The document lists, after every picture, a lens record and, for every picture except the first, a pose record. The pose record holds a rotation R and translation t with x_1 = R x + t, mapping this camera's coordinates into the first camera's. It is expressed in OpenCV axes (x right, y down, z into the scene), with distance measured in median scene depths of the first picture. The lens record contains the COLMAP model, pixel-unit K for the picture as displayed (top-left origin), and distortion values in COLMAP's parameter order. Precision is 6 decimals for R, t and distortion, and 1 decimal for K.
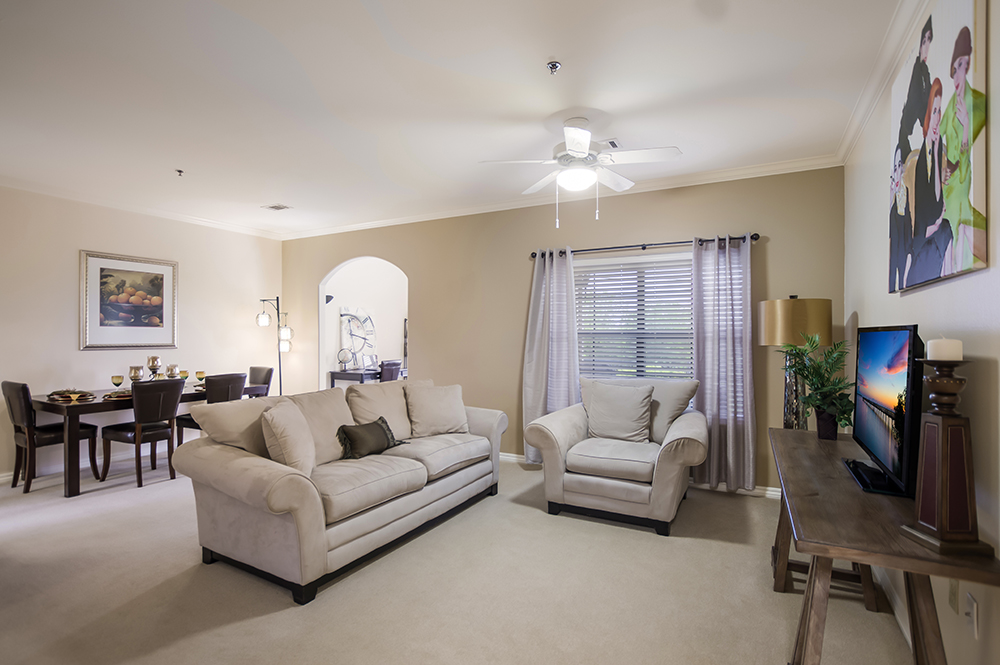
lens RADIAL K [[488.8, 0, 500.0], [0, 488.8, 332.5], [0, 0, 1]] dist [-0.002743, -0.000698]
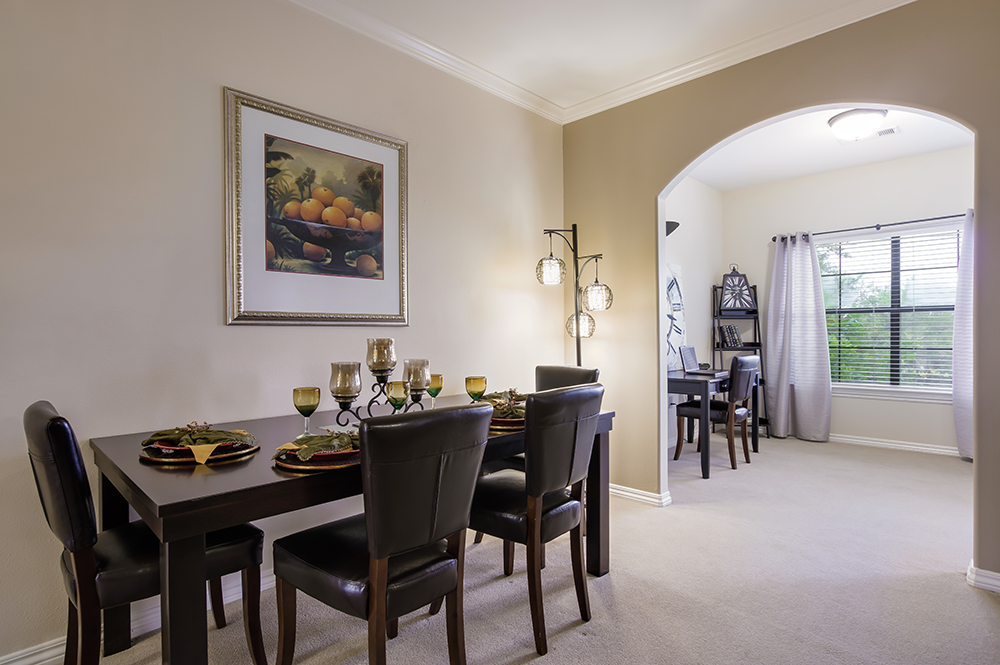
lens RADIAL K [[514.2, 0, 501.5], [0, 514.2, 336.8], [0, 0, 1]] dist [0.000235, 0.000197]
pose [[0.965426, -0.002926, -0.260660, -0.484957], [0.006513, 0.999896, 0.012899, 0.040442], [0.260595, -0.014151, 0.965344, 0.594257]]
